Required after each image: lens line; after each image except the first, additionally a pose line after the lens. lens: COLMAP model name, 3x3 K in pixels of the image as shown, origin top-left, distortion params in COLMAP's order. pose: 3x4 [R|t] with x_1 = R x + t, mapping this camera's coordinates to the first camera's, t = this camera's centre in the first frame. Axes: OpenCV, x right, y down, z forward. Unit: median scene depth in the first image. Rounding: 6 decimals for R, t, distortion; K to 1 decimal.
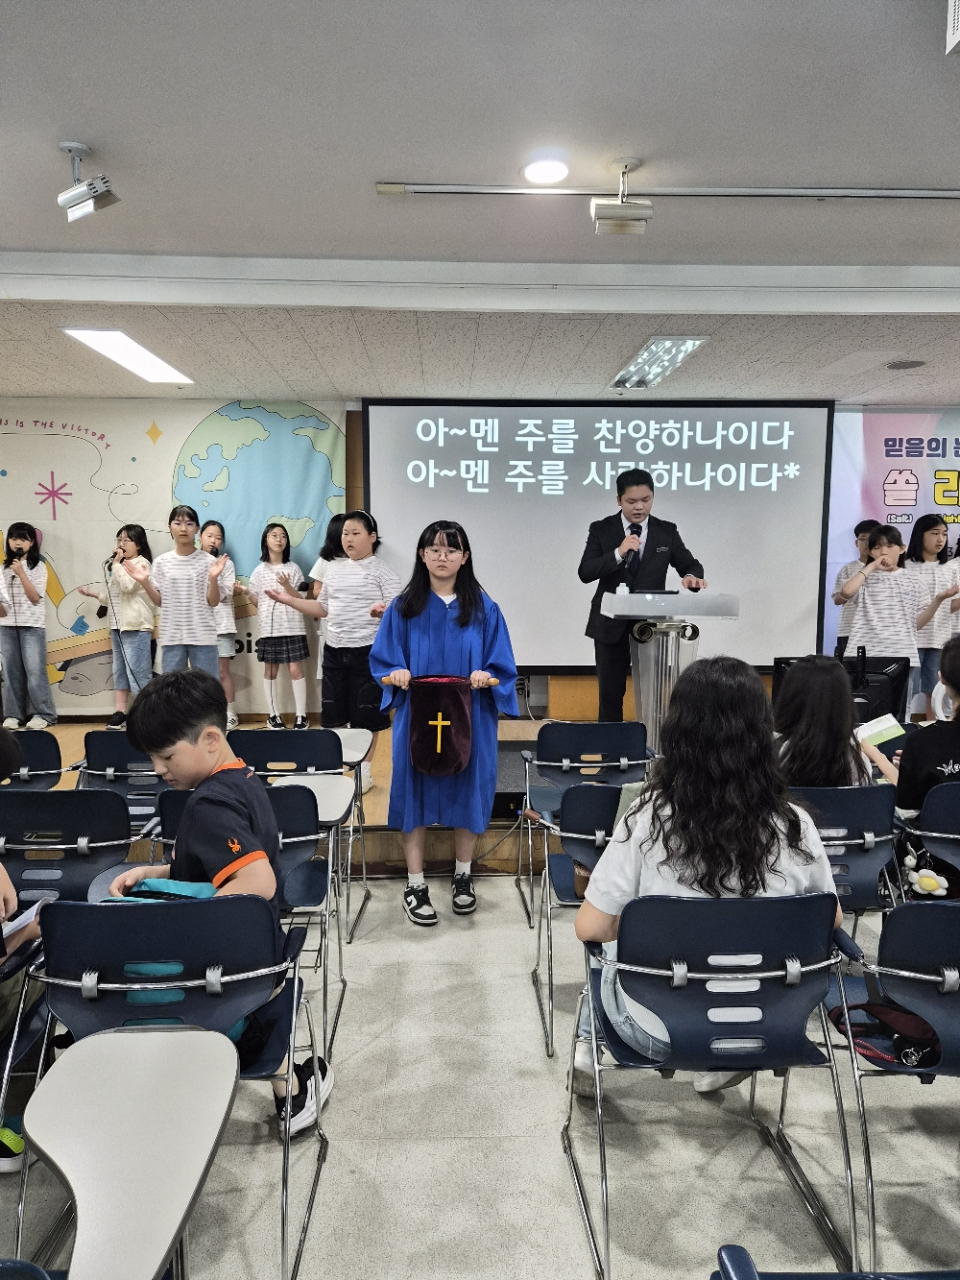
lens RADIAL K [[861.1, 0, 470.6], [0, 861.1, 660.1], [0, 0, 1]] dist [0.063711, -0.052025]
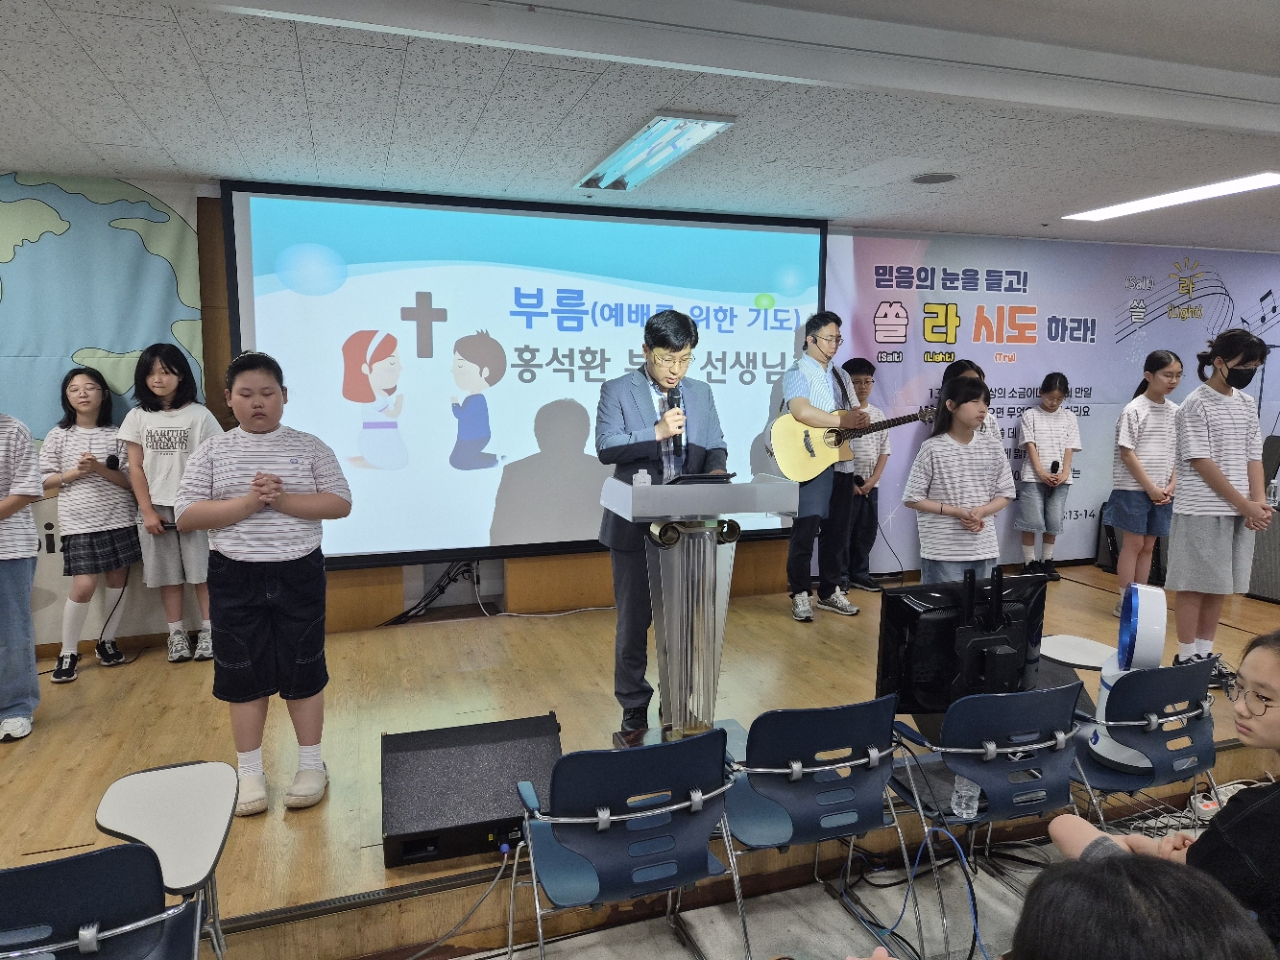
lens RADIAL K [[861.1, 0, 637.6], [0, 861.1, 474.5], [0, 0, 1]] dist [0.063711, -0.052025]
pose [[0.958412, -0.035801, 0.283135, -0.012555], [0.035437, 0.999351, 0.006410, -0.059755], [-0.283181, 0.003890, 0.959059, 0.236539]]
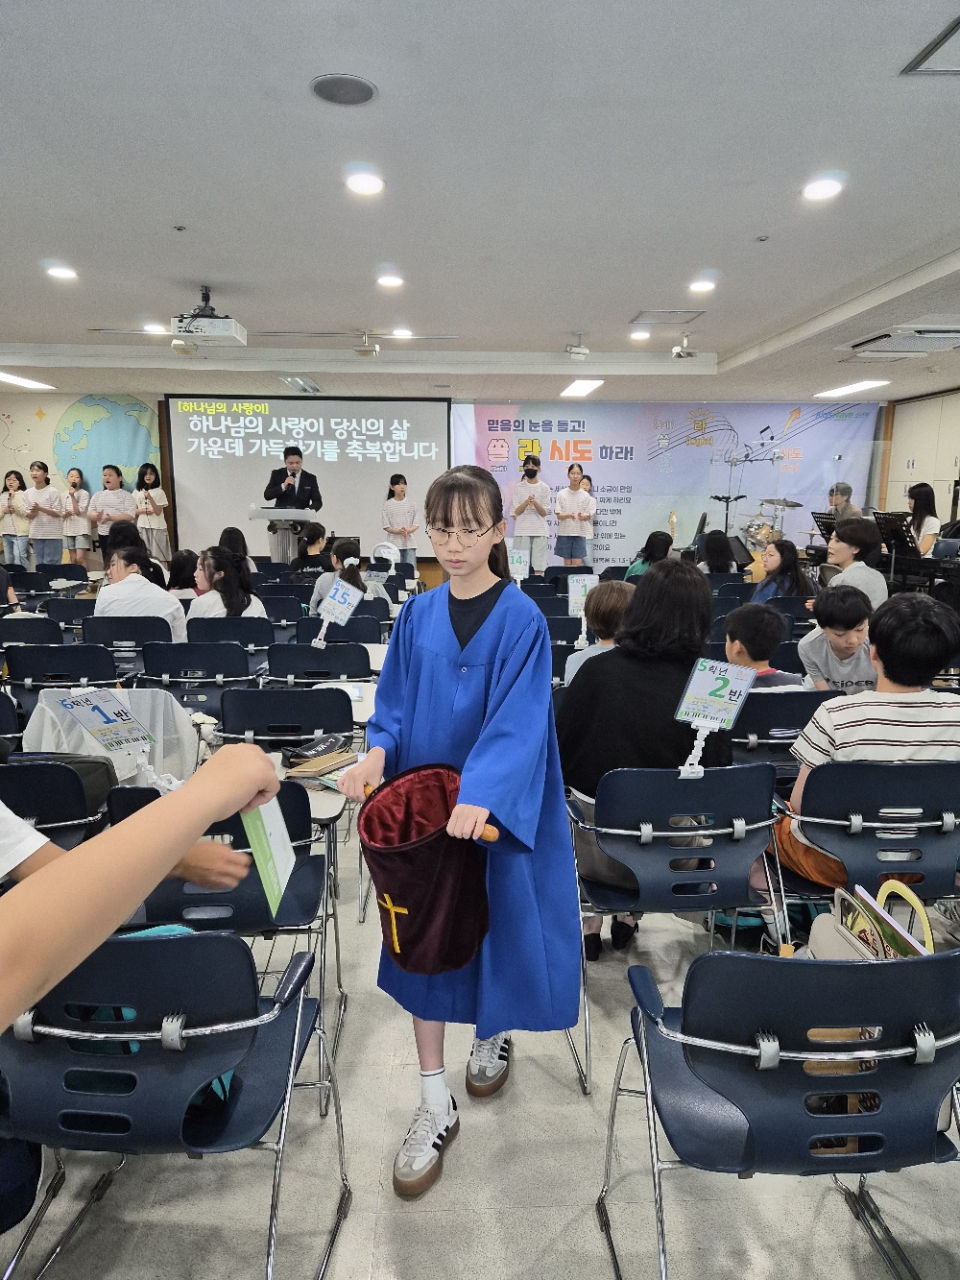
lens RADIAL K [[861.1, 0, 486.6], [0, 861.1, 637.0], [0, 0, 1]] dist [0.063711, -0.052025]
pose [[0.999892, -0.001754, 0.014559, 0.466835], [0.001047, 0.998823, 0.048487, 0.085458], [-0.014627, -0.048466, 0.998718, -0.706788]]
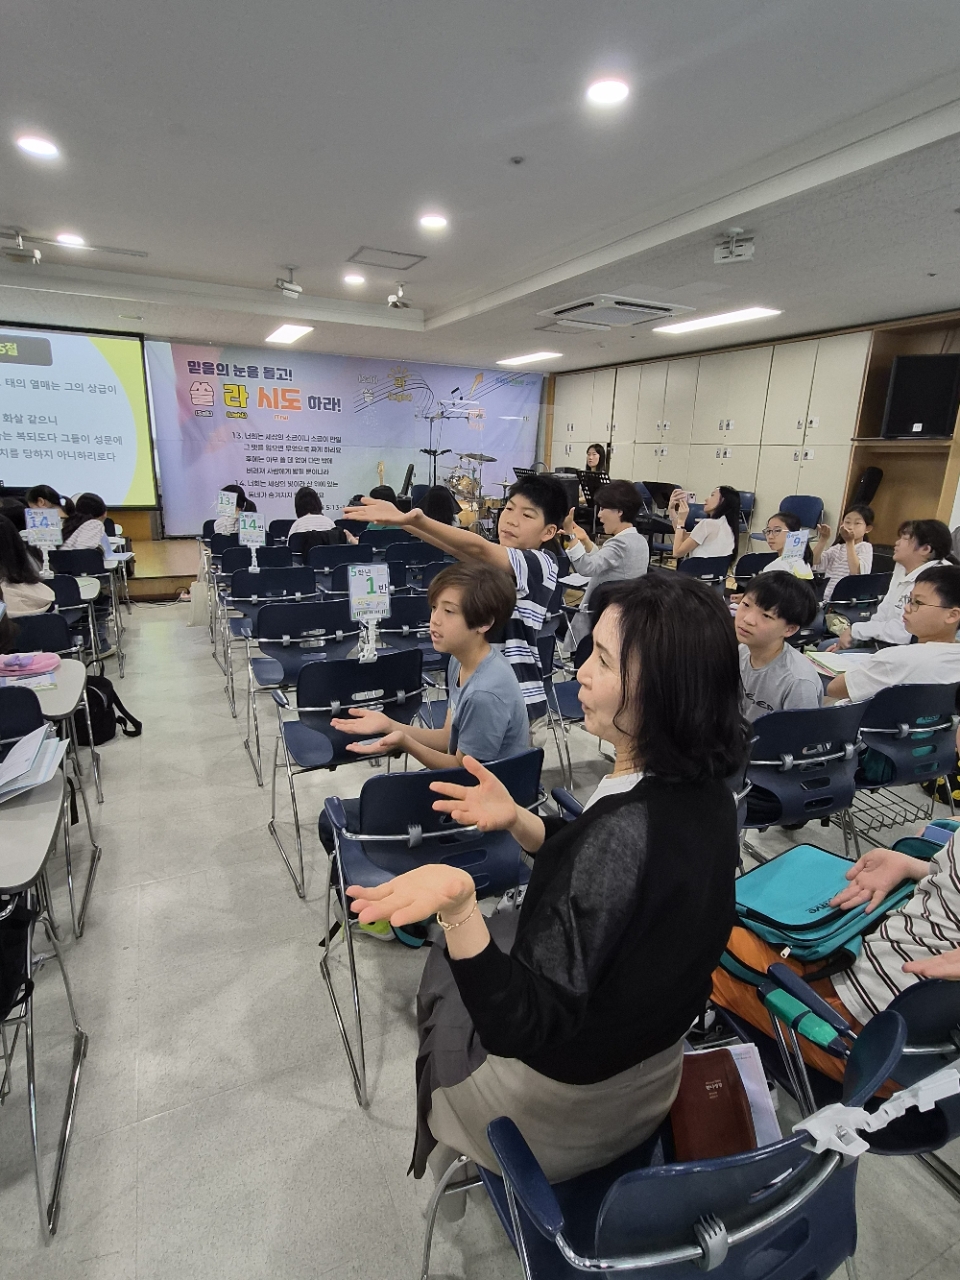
lens RADIAL K [[683.0, 0, 487.6], [0, 683.0, 634.7], [0, 0, 1]] dist [-0.003354, 0.002566]
pose [[0.914380, -0.078774, 0.397121, 0.459212], [0.015363, 0.986933, 0.160396, 0.054467], [-0.404566, -0.140562, 0.903642, -0.458732]]
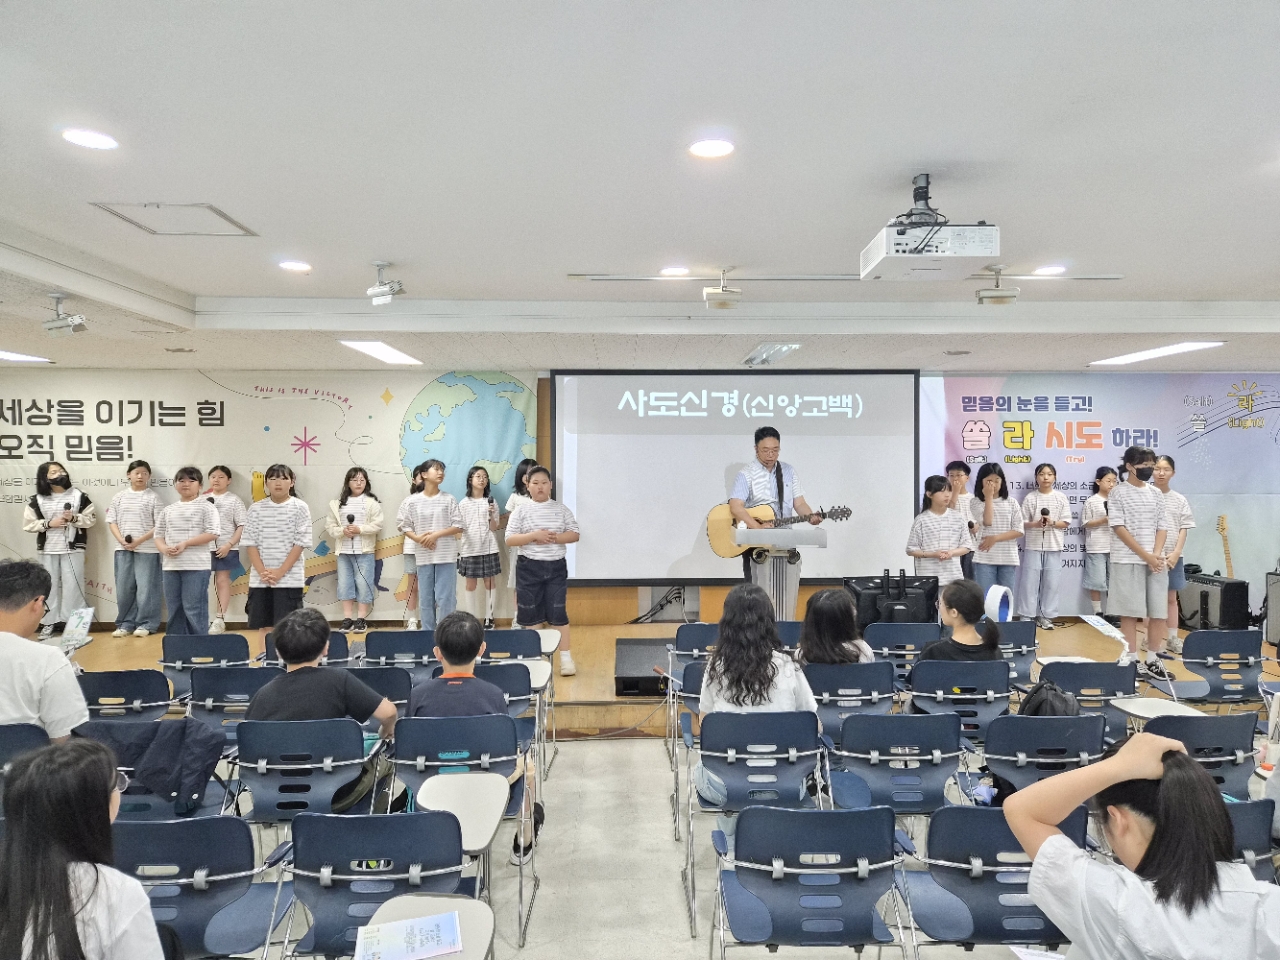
lens RADIAL K [[861.1, 0, 646.1], [0, 861.1, 470.4], [0, 0, 1]] dist [0.063711, -0.052025]
pose [[0.999986, -0.005181, 0.000791, 0.014804], [0.005236, 0.994098, -0.108364, -0.014058], [-0.000225, 0.108366, 0.994111, -0.251672]]
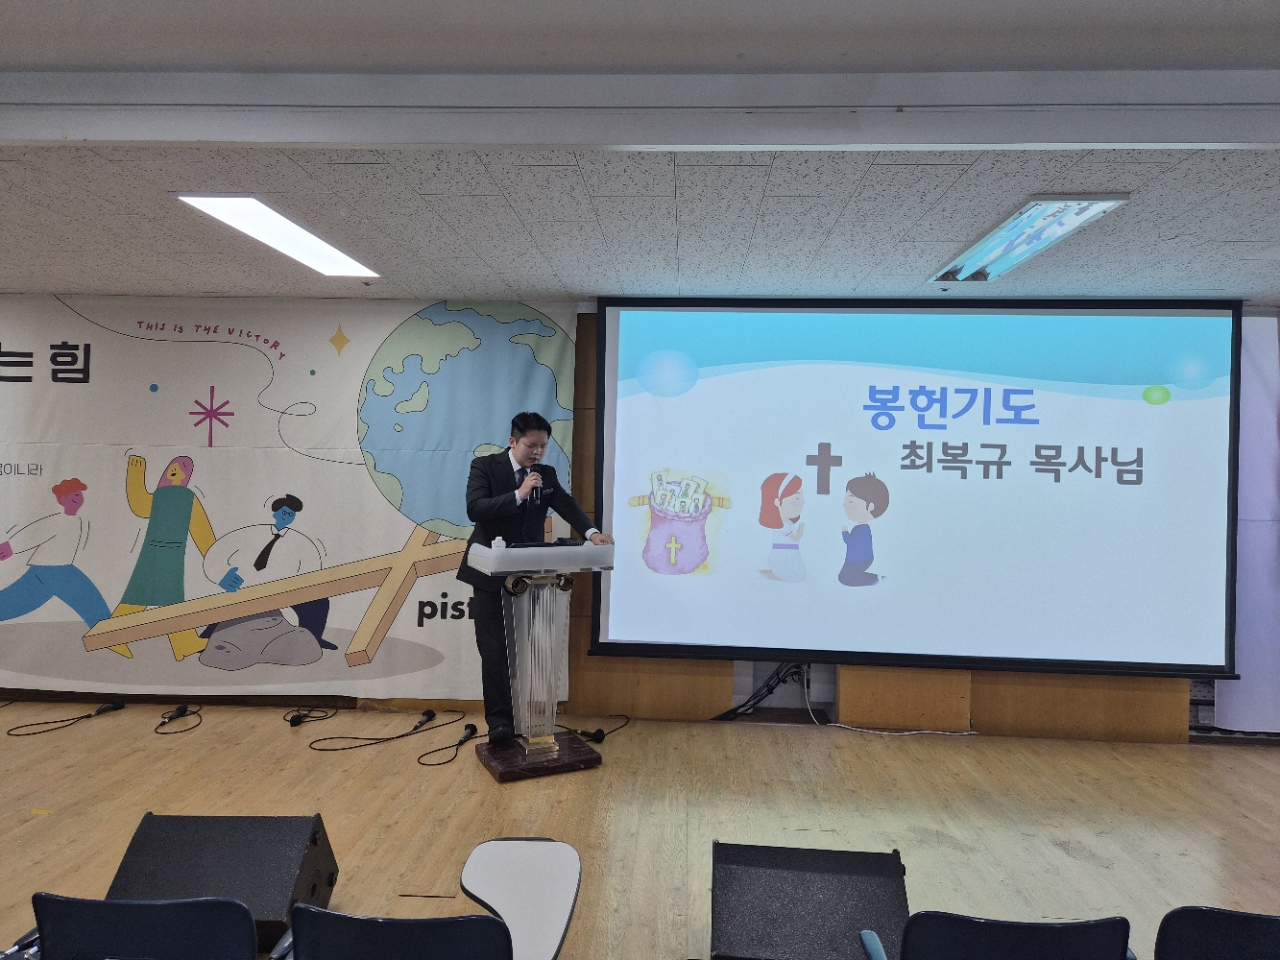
lens RADIAL K [[861.1, 0, 637.5], [0, 861.1, 472.6], [0, 0, 1]] dist [0.063711, -0.052025]
pose [[0.996068, 0.017902, -0.086761, -0.019577], [-0.027196, 0.993871, -0.107153, -0.062829], [0.084311, 0.109091, 0.990450, 0.249120]]
